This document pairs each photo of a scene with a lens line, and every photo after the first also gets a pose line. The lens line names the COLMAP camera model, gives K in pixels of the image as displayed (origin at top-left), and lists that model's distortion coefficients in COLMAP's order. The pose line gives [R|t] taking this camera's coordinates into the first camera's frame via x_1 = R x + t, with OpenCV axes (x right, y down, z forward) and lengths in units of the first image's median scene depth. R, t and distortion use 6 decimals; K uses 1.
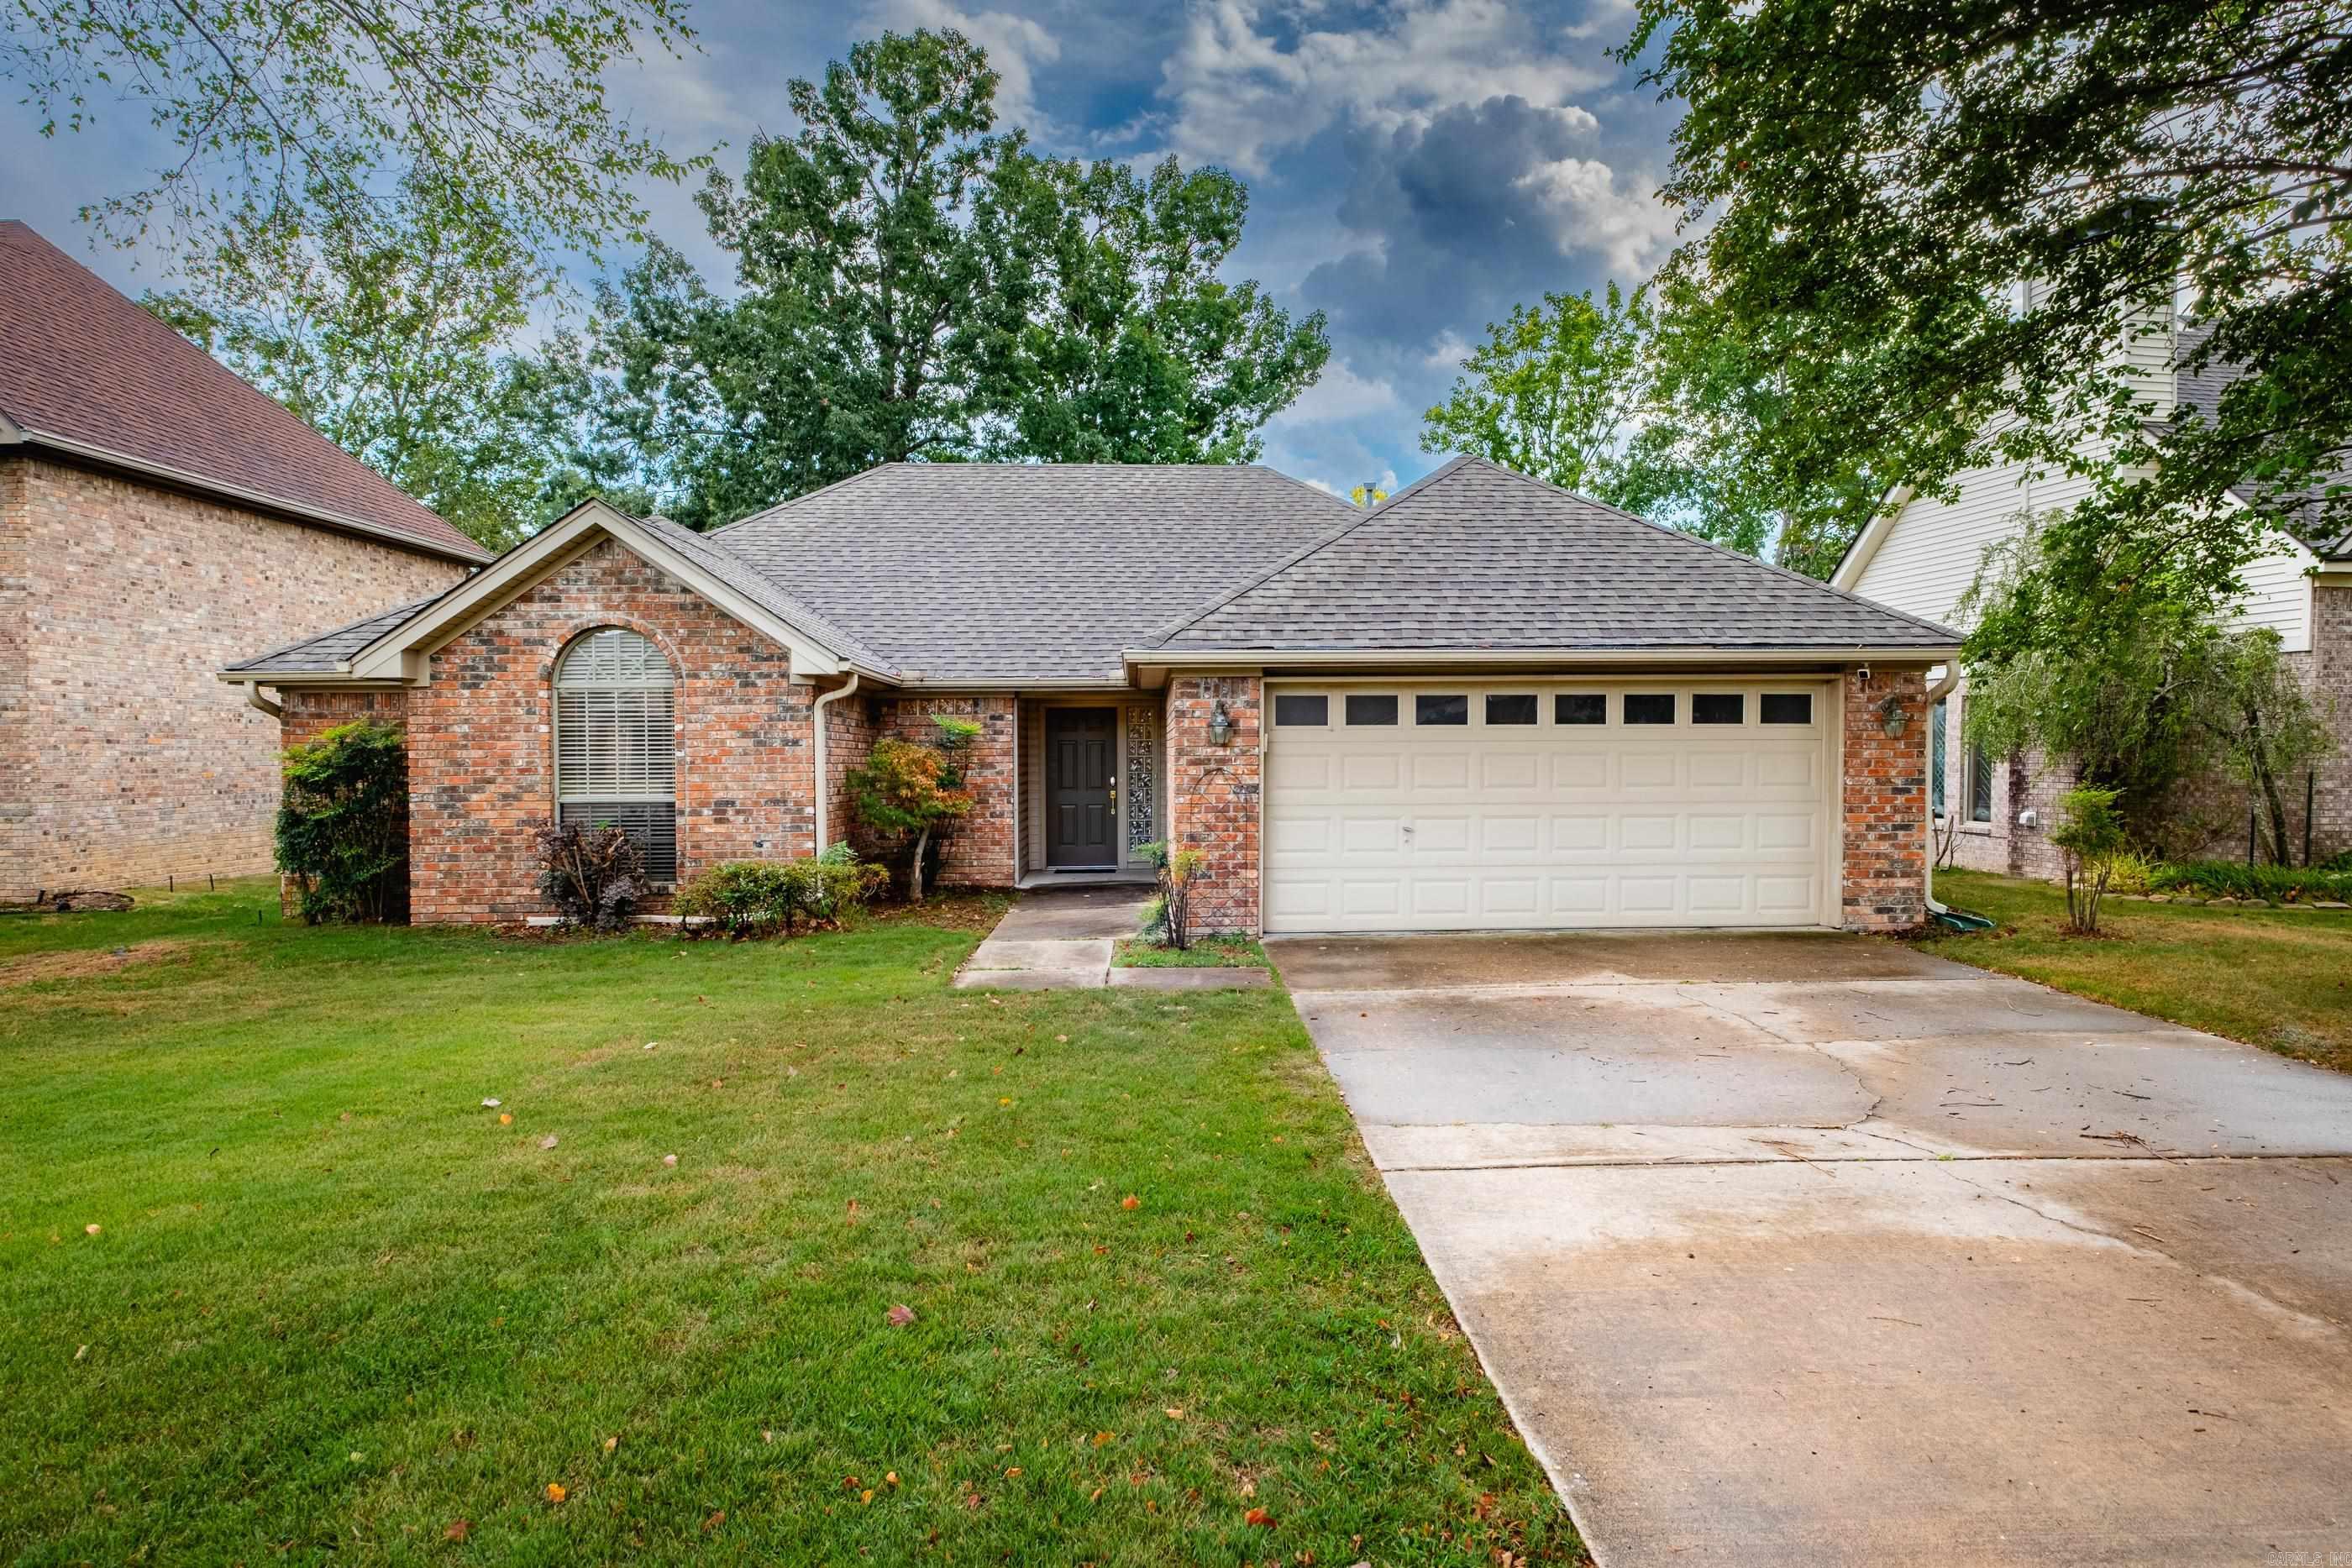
lens RADIAL K [[1409.8, 0, 1238.8], [0, 1409.8, 778.5], [0, 0, 1]] dist [-0.001653, -0.000006]
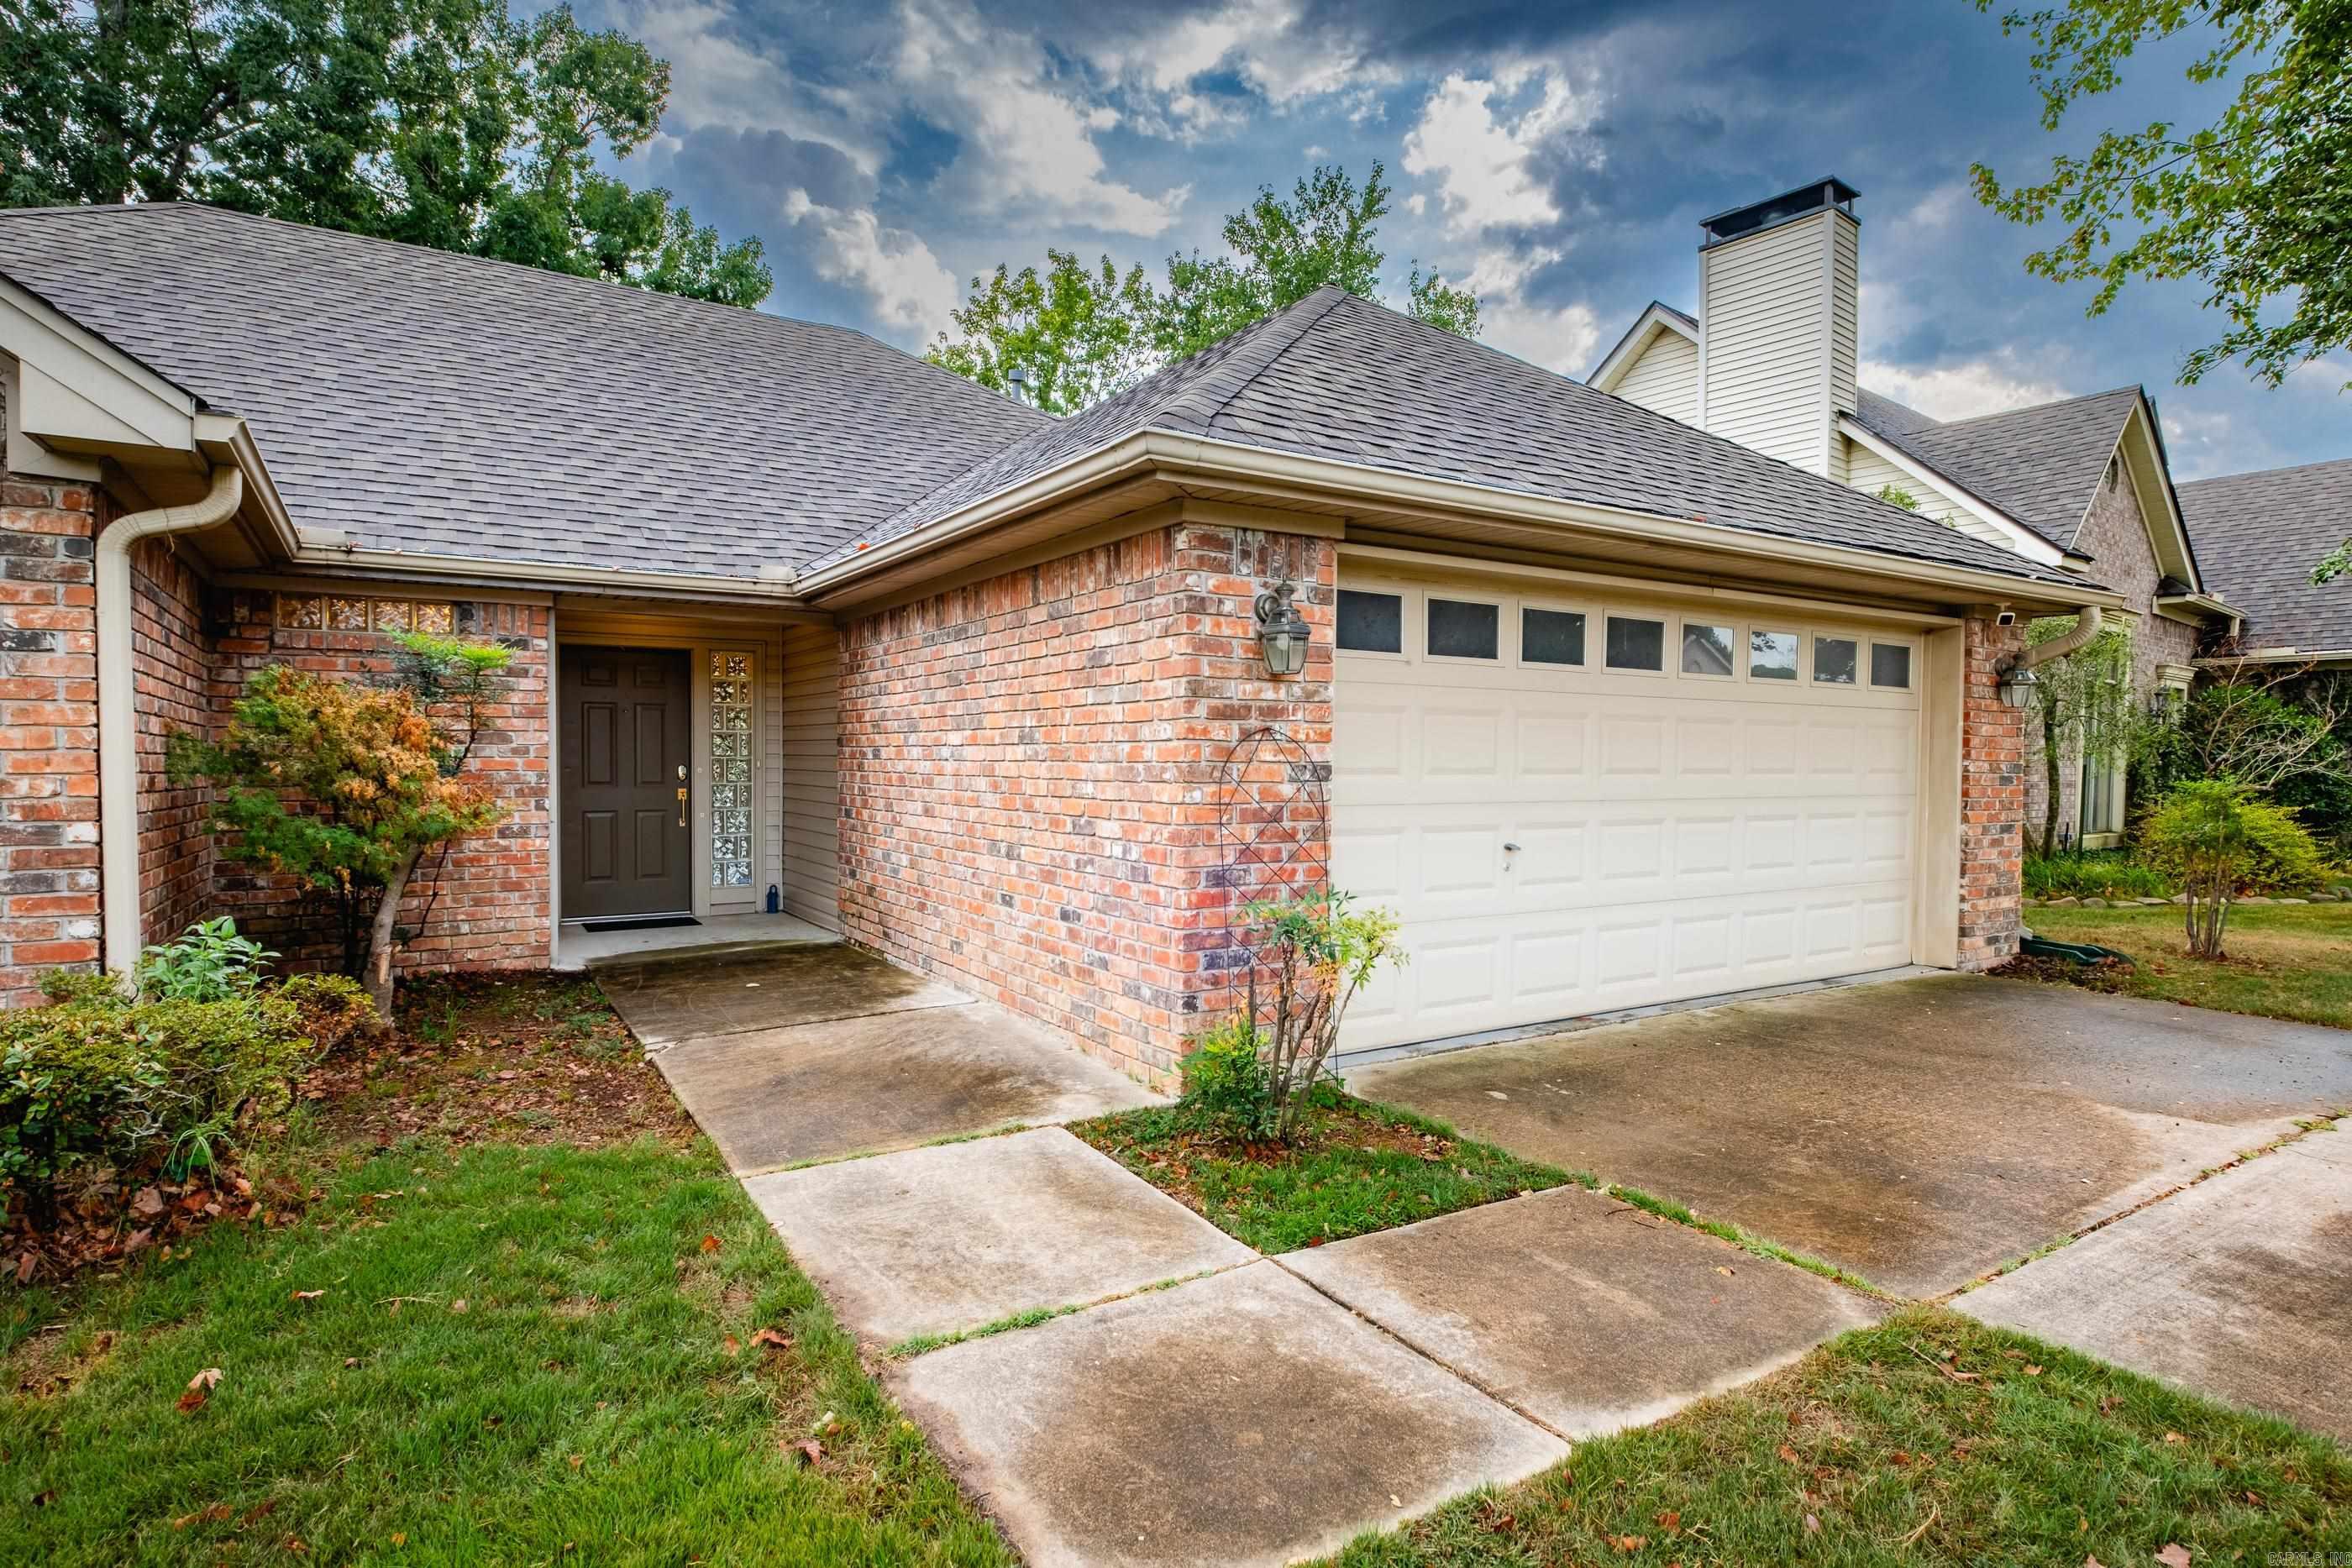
lens RADIAL K [[1262.6, 0, 1234.1], [0, 1262.6, 793.2], [0, 0, 1]] dist [0.000475, -0.001205]
pose [[0.873776, -0.003316, 0.486317, -0.187159], [0.000313, 0.999980, 0.006257, 0.009829], [-0.486328, -0.005315, 0.873760, 0.527828]]
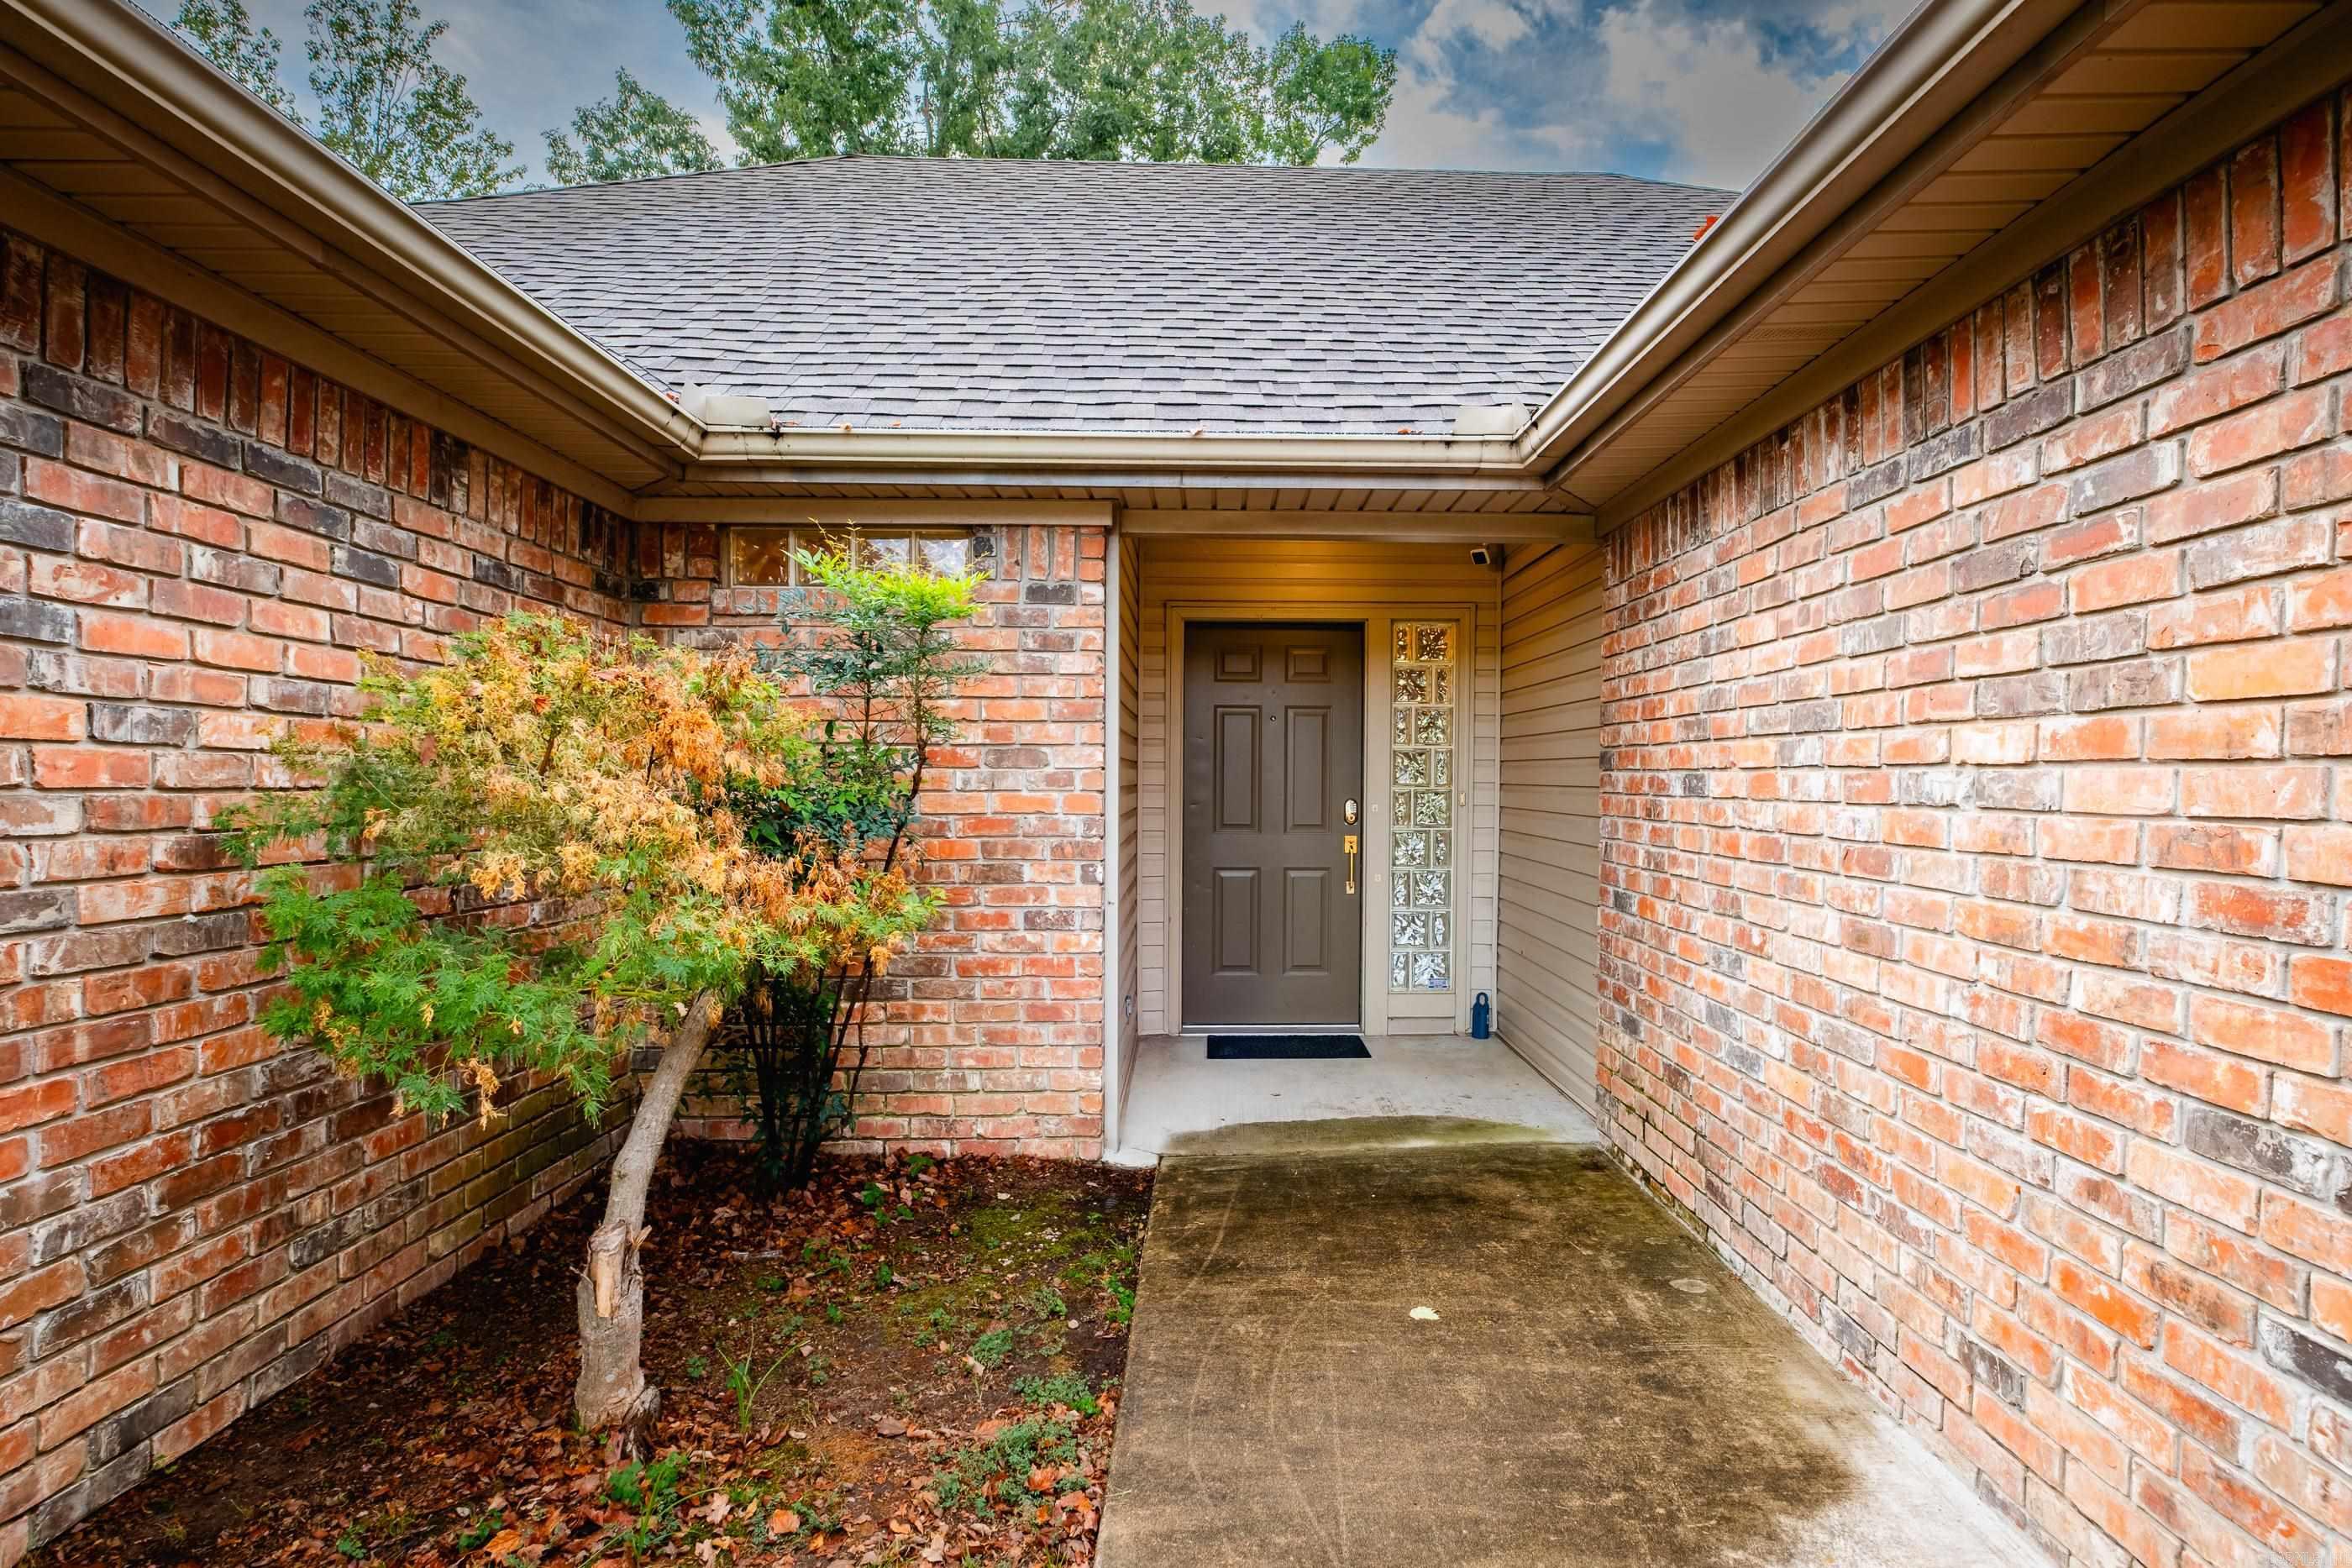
lens RADIAL K [[1262.6, 0, 1234.1], [0, 1262.6, 793.2], [0, 0, 1]] dist [0.000475, -0.001205]
pose [[0.998956, 0.011288, -0.044272, -0.136235], [-0.011719, 0.999886, -0.009480, 0.001082], [0.044160, 0.009989, 0.998975, 0.829173]]
